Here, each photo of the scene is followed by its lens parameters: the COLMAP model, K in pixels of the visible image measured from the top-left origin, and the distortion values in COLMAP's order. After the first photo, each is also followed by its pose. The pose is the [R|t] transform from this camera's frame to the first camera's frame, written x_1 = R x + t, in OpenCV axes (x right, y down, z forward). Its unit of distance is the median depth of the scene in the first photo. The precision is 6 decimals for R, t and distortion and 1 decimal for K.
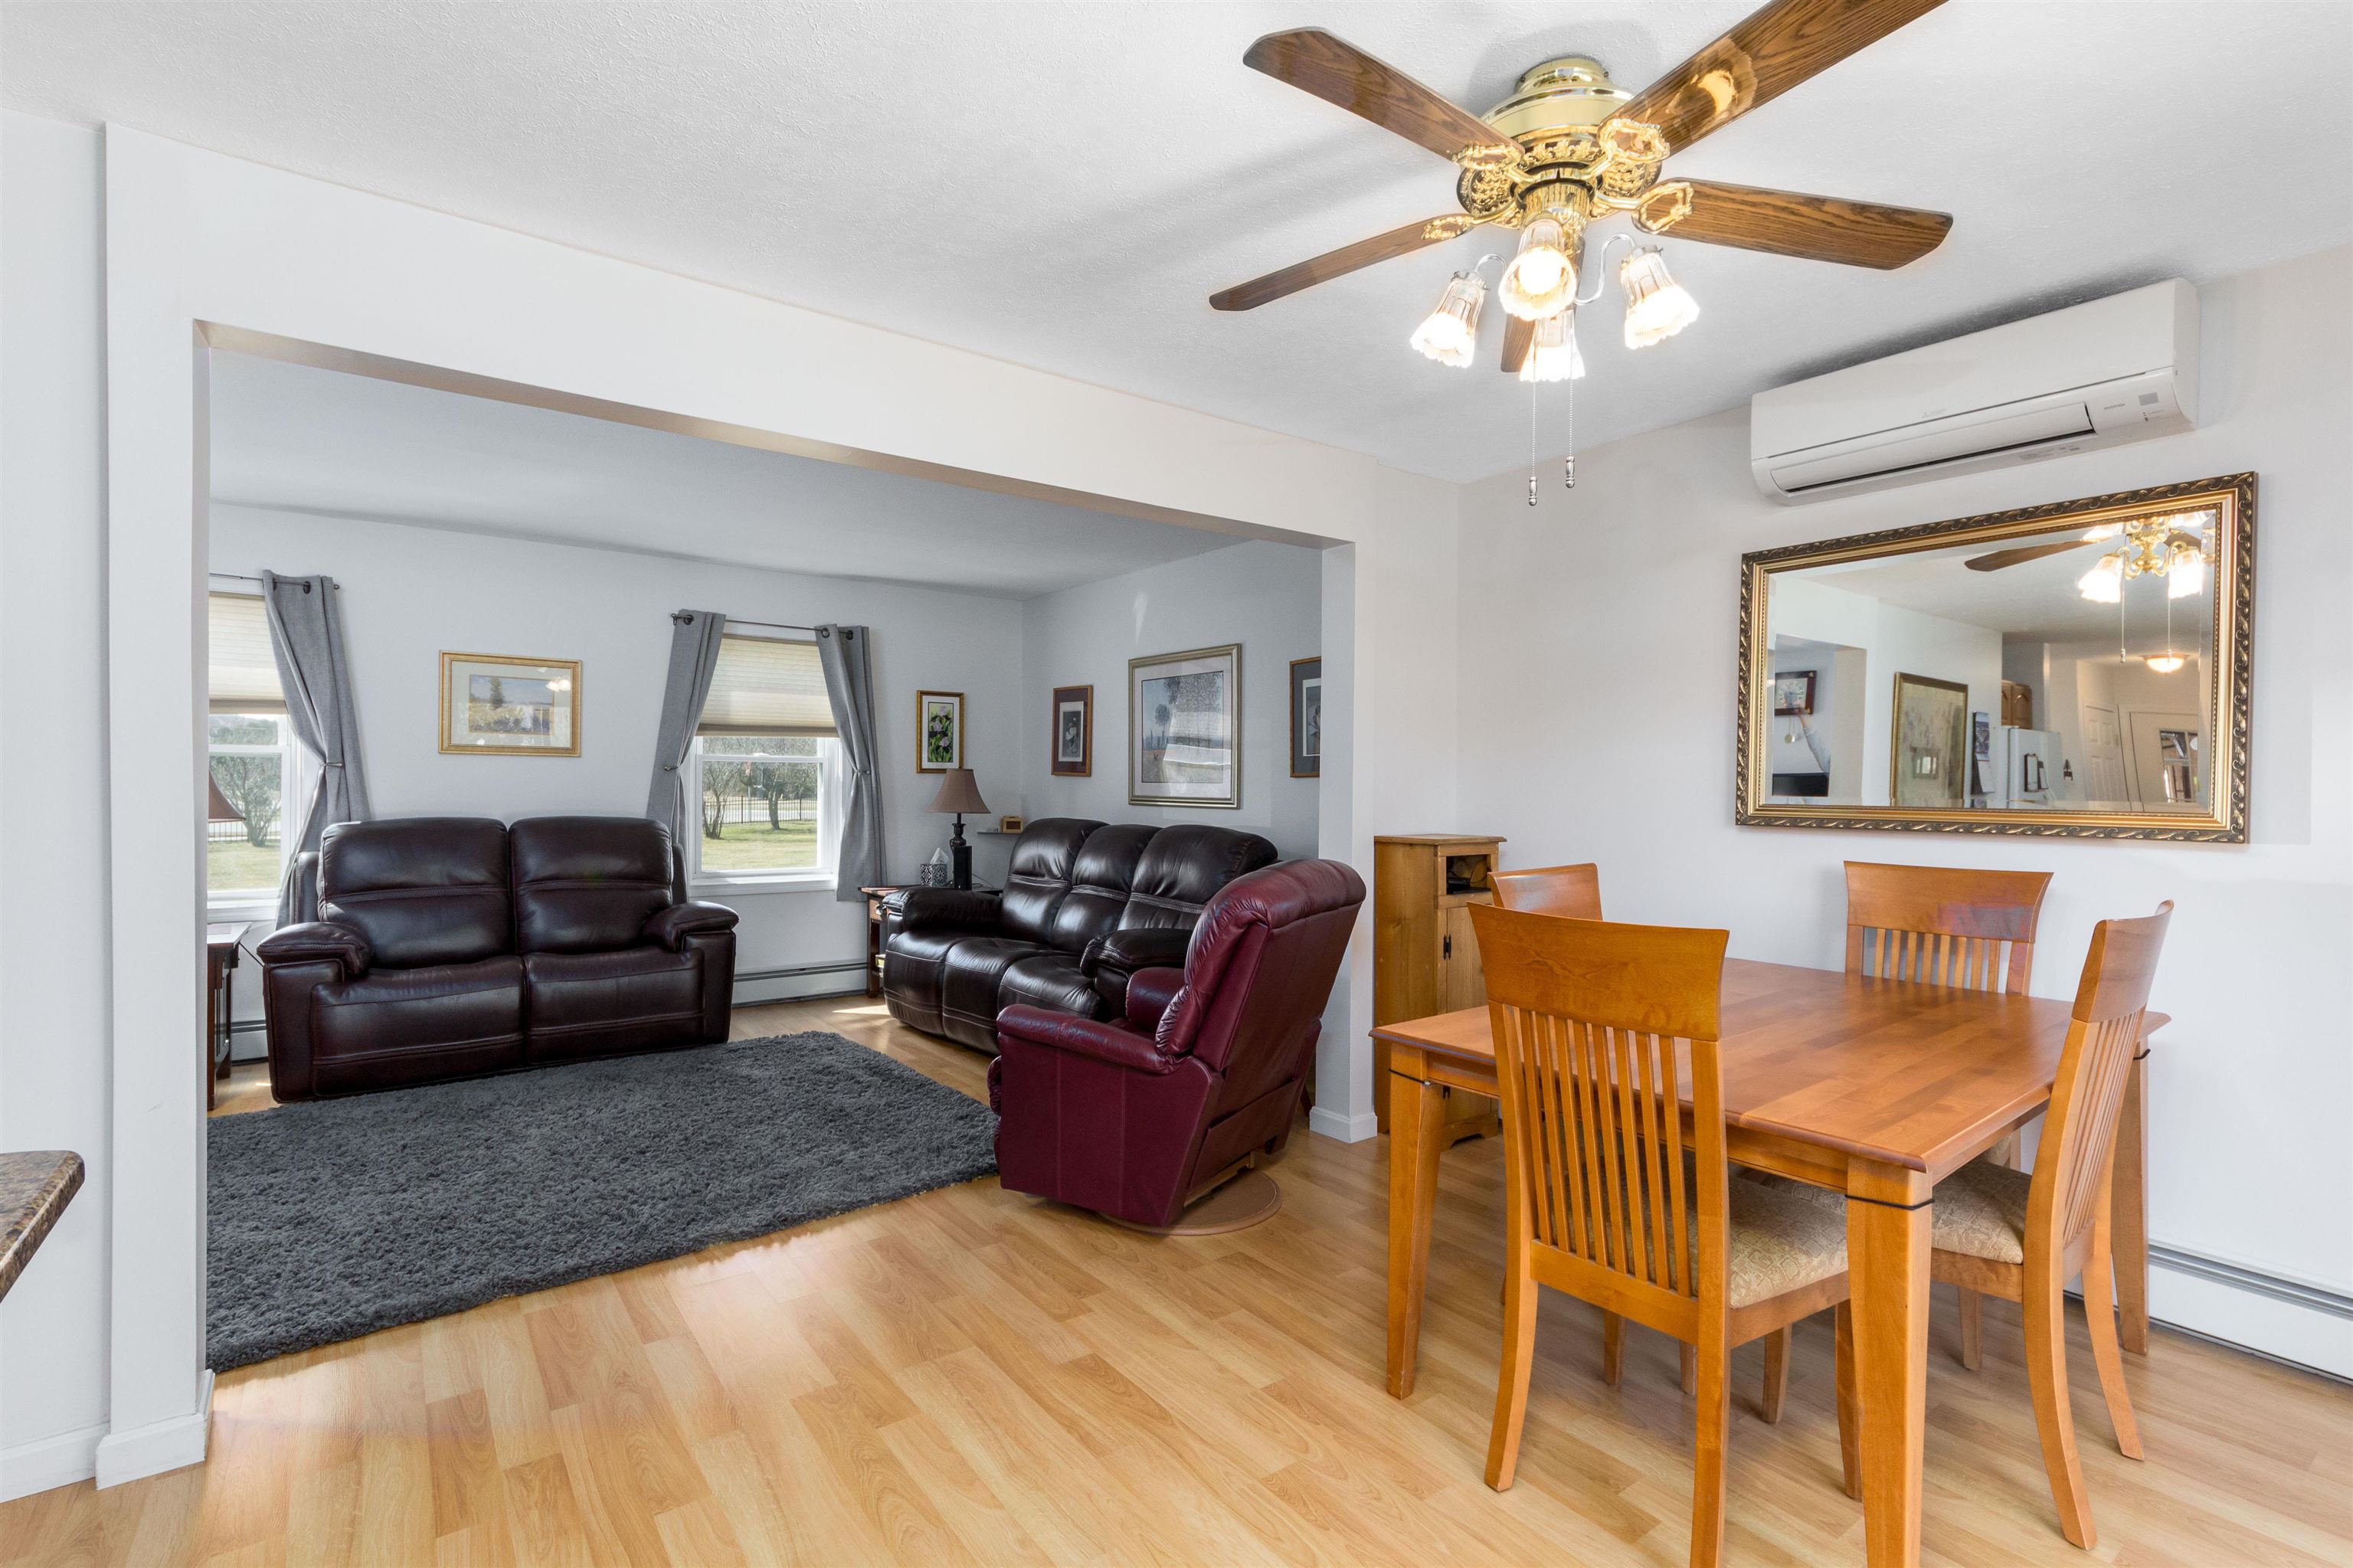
lens RADIAL K [[1077.2, 0, 1176.5], [0, 1077.2, 784.0], [0, 0, 1]] dist [-0.000057, 0.000095]
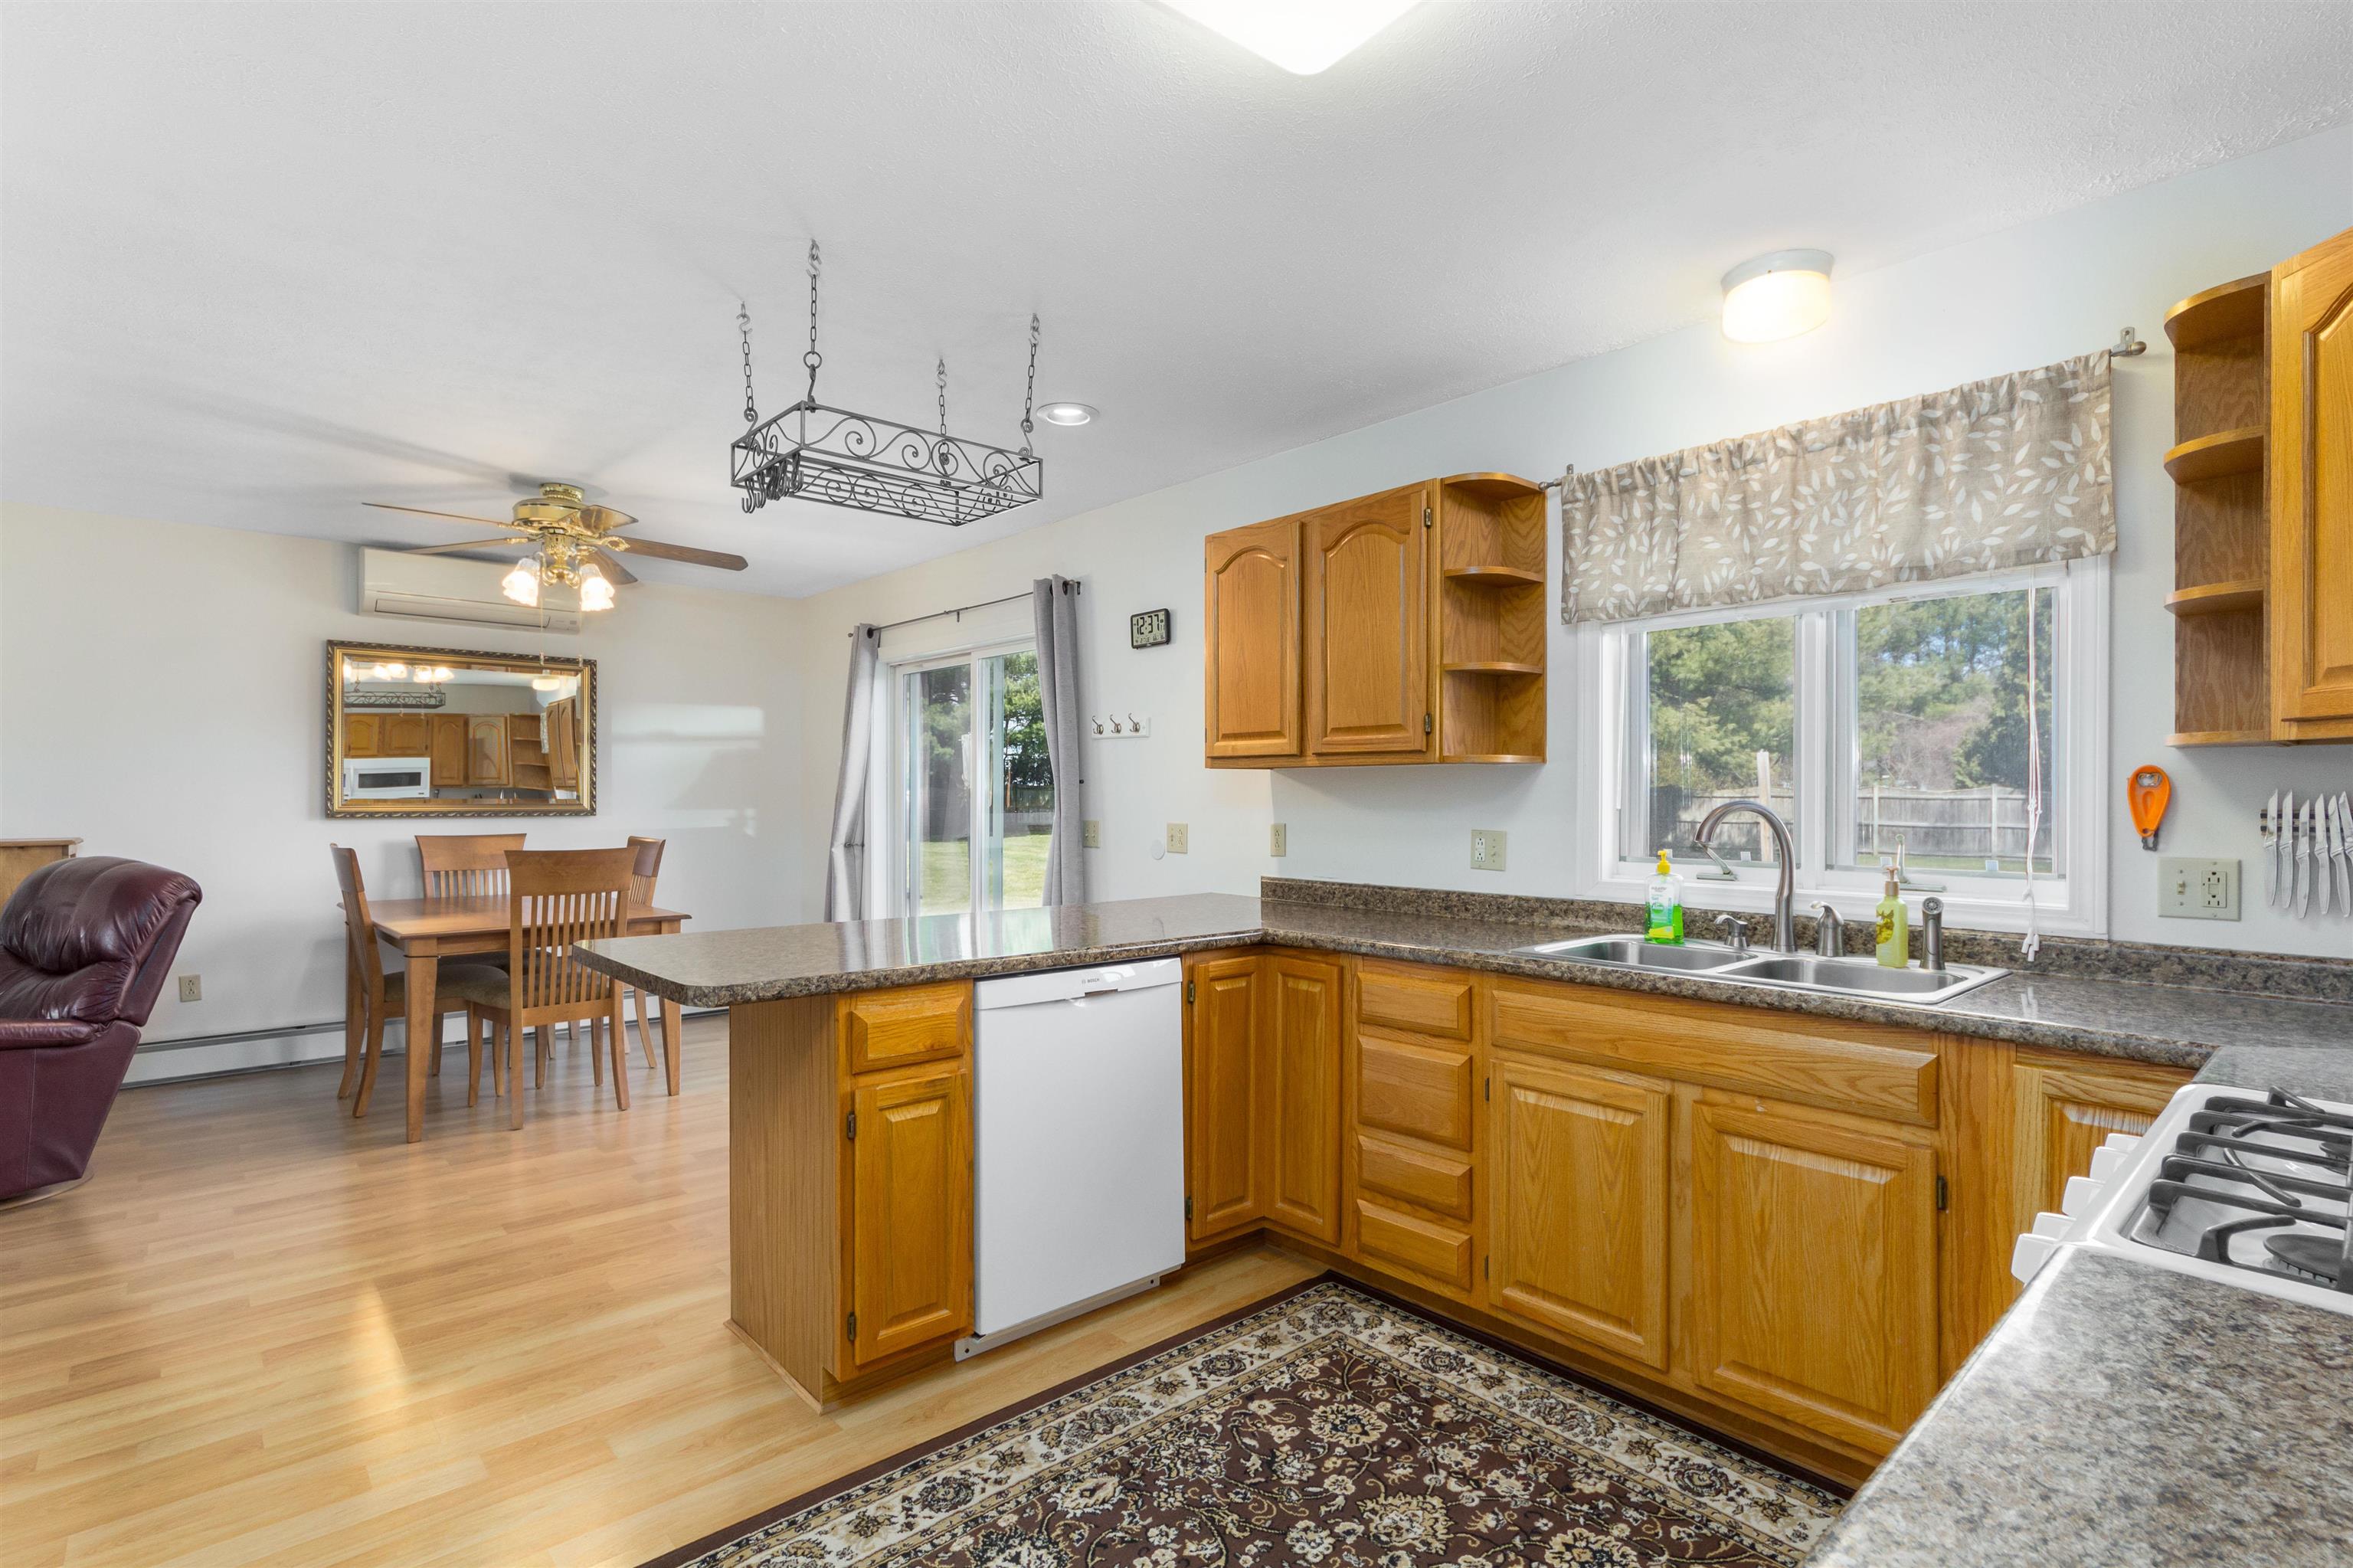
lens RADIAL K [[1118.0, 0, 1176.5], [0, 1118.0, 784.0], [0, 0, 1]] dist [0.010728, 0.000088]
pose [[-0.083880, -0.000162, 0.996476, -0.692978], [0.003393, 0.999994, 0.000448, -0.004134], [-0.996470, 0.003419, -0.083879, -0.034619]]
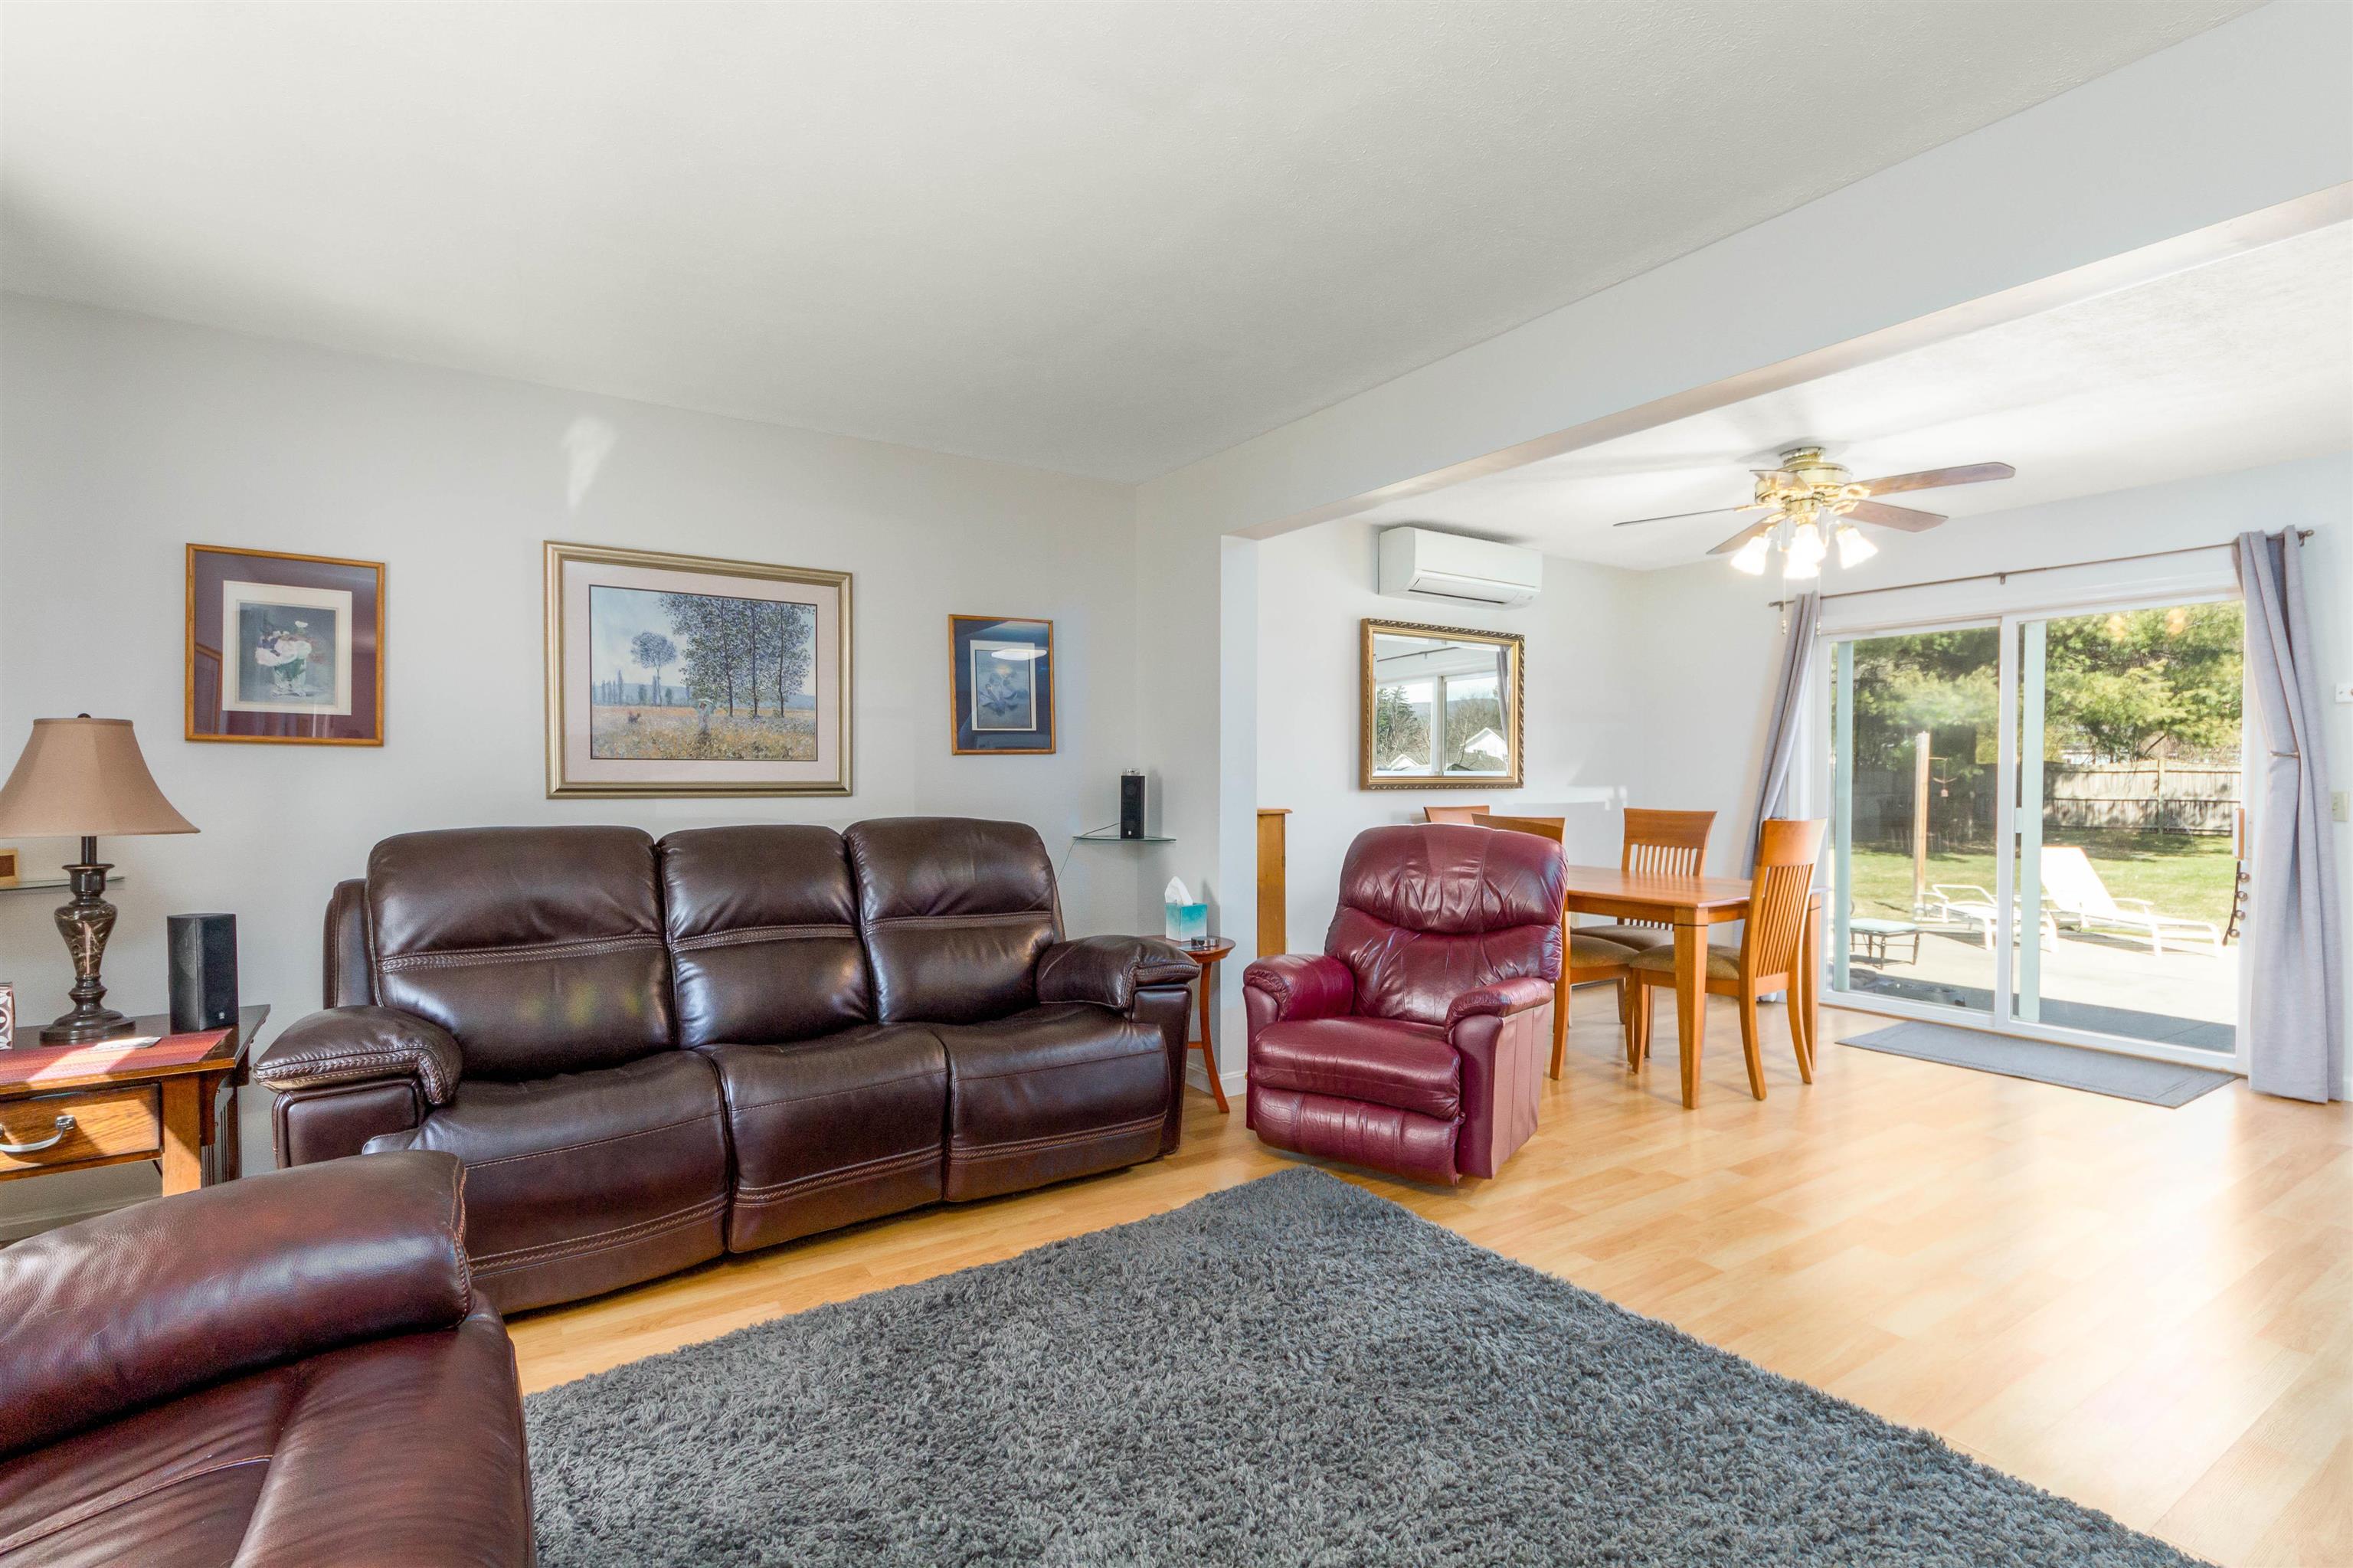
lens RADIAL K [[1118.0, 0, 1176.5], [0, 1118.0, 784.0], [0, 0, 1]] dist [0.010728, 0.000088]
pose [[0.056846, -0.014362, 0.998280, -0.671687], [0.001585, 0.999897, 0.014295, 0.003767], [-0.998382, 0.000770, 0.056863, 0.700337]]
